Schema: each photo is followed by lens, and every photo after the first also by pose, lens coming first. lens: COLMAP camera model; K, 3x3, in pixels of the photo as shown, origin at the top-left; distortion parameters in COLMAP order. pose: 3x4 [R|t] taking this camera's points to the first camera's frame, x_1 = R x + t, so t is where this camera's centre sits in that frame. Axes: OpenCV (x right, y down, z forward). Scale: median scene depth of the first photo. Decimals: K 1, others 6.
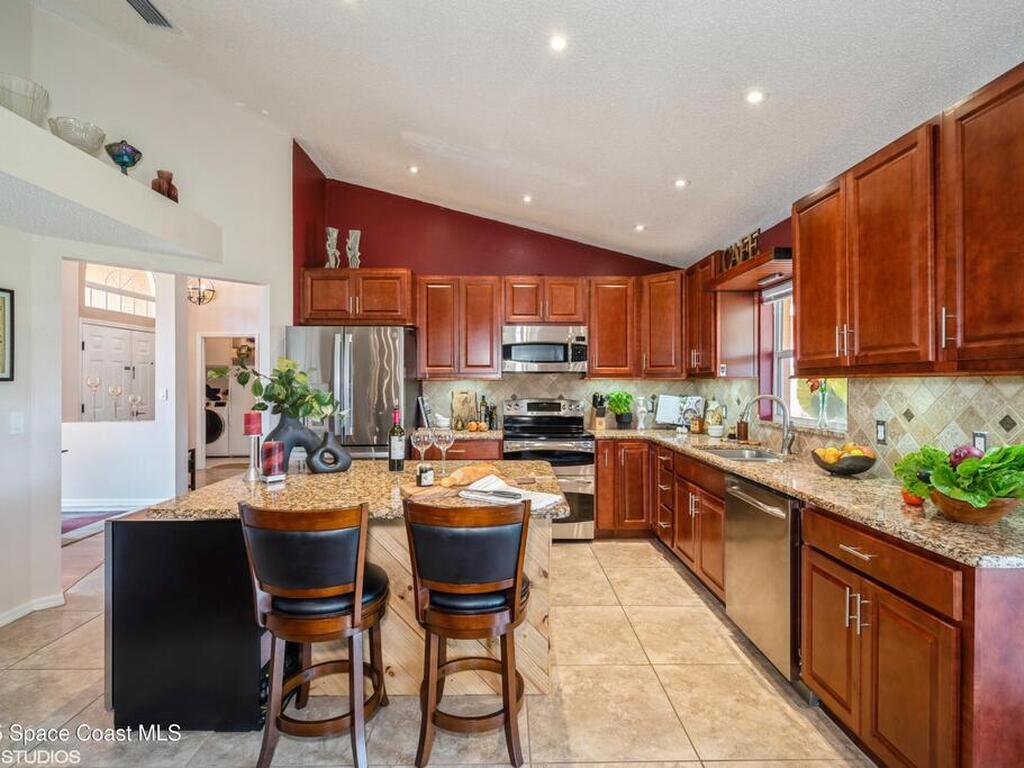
lens RADIAL K [[504.4, 0, 514.3], [0, 504.4, 384.5], [0, 0, 1]] dist [-0.001283, -0.001980]
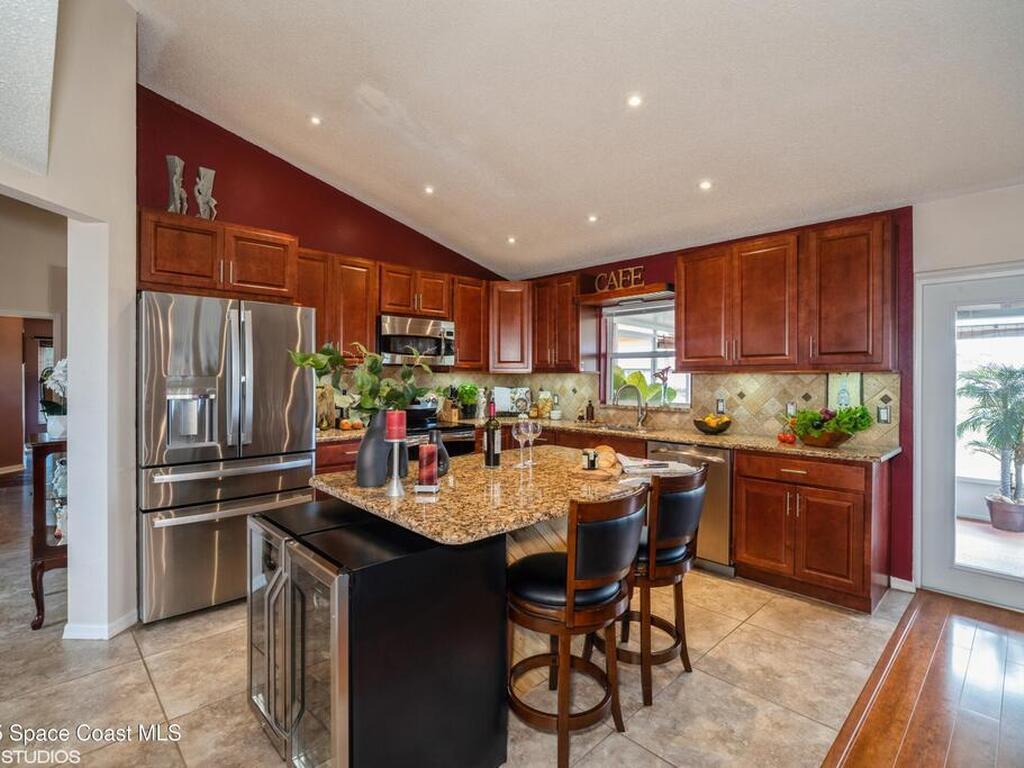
lens RADIAL K [[504.4, 0, 517.7], [0, 504.4, 379.4], [0, 0, 1]] dist [-0.001283, -0.001980]
pose [[0.724716, -0.001058, 0.689047, -0.520242], [0.000289, 0.999999, 0.001232, 0.002574], [-0.689048, -0.000694, 0.724716, 0.159002]]
